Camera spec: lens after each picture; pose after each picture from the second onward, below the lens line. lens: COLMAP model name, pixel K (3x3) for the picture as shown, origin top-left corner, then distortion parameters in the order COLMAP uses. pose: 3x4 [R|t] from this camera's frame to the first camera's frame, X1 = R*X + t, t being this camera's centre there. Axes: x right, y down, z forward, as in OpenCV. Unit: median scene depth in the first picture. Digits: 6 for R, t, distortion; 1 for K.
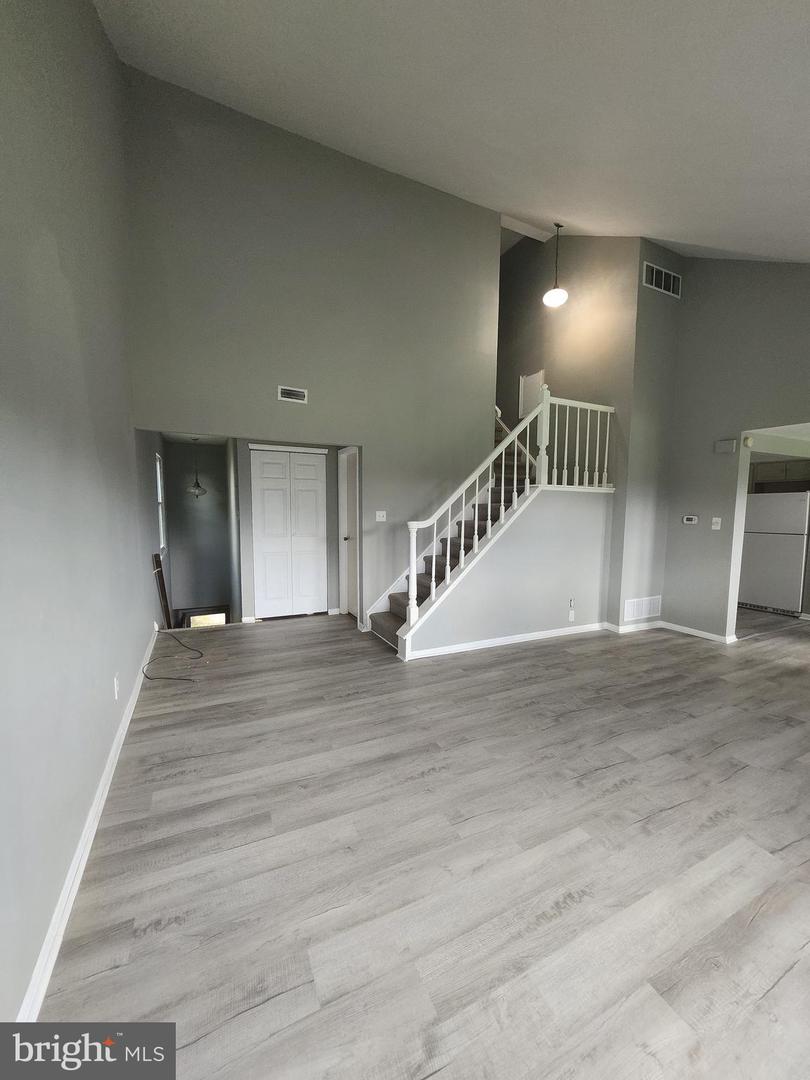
lens RADIAL K [[426.3, 0, 408.7], [0, 426.3, 540.9], [0, 0, 1]] dist [-0.005607, 0.001739]
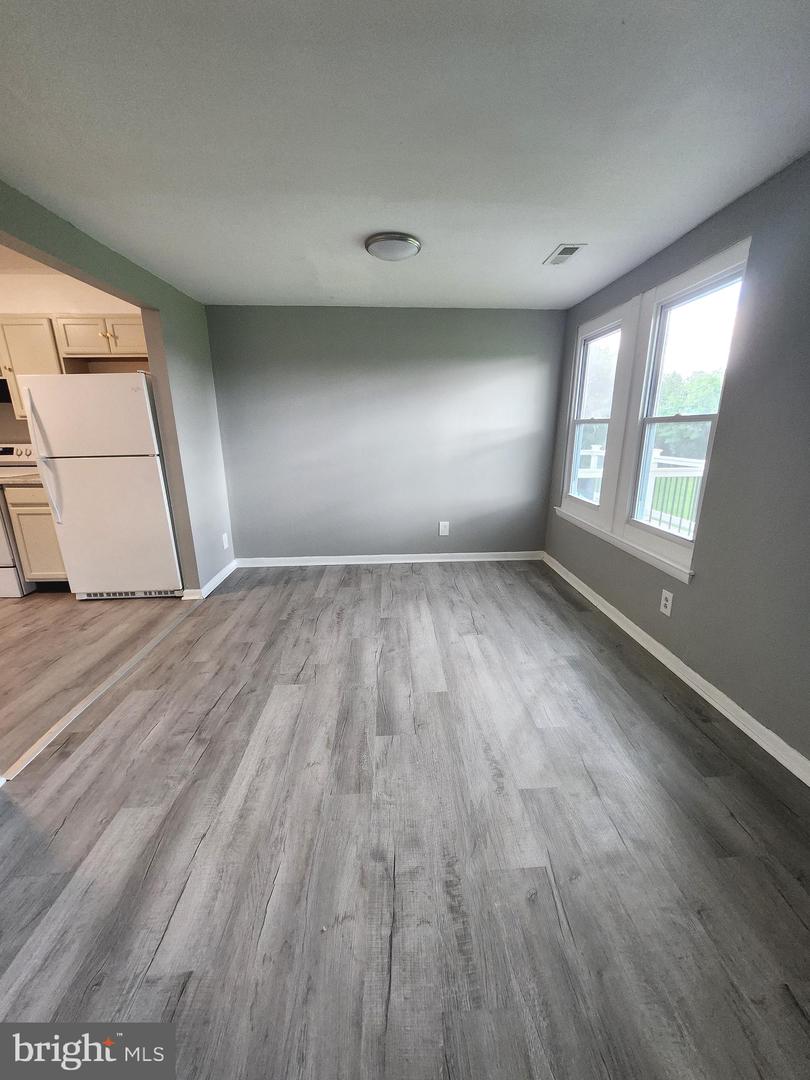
lens RADIAL K [[426.3, 0, 412.9], [0, 426.3, 545.3], [0, 0, 1]] dist [-0.005607, 0.001739]
pose [[0.397038, -0.249851, 0.883139, 0.515749], [0.066701, 0.967543, 0.243743, -0.016641], [-0.915375, -0.037869, 0.400817, 0.445576]]
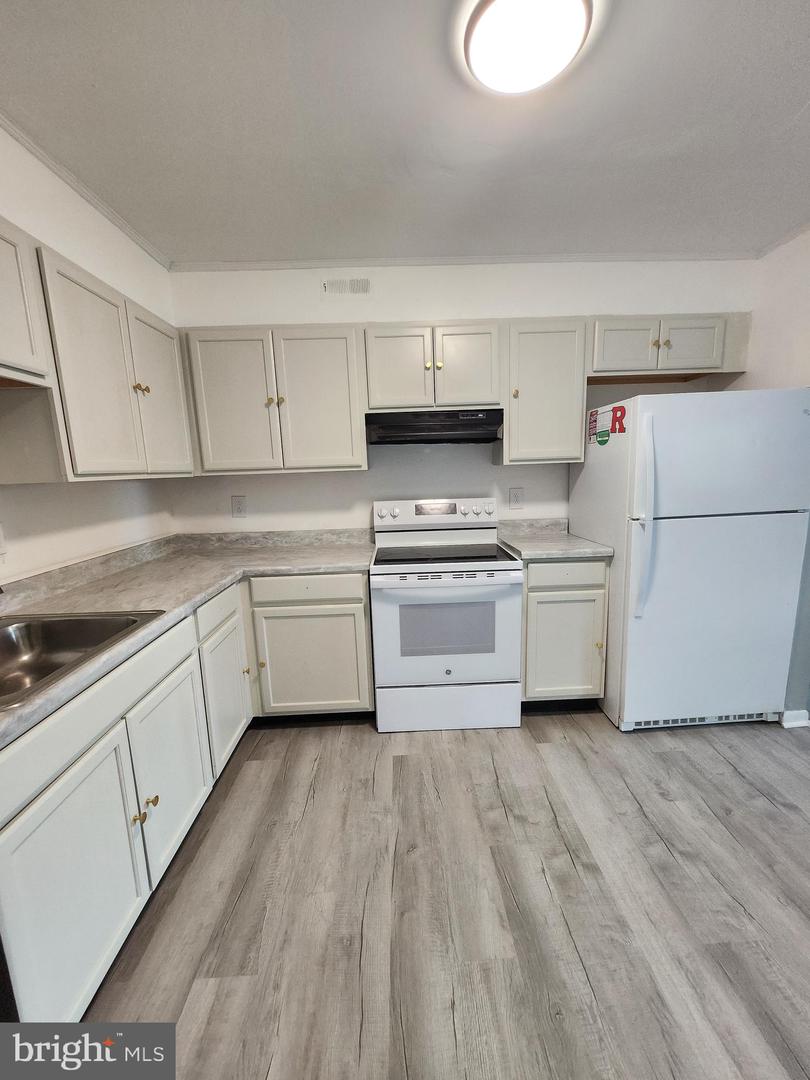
lens RADIAL K [[426.3, 0, 410.9], [0, 426.3, 544.6], [0, 0, 1]] dist [-0.005607, 0.001739]
pose [[0.412105, -0.171794, 0.894794, 0.439324], [0.095408, 0.984801, 0.145134, -0.070901], [-0.906127, 0.025560, 0.422232, 1.101469]]
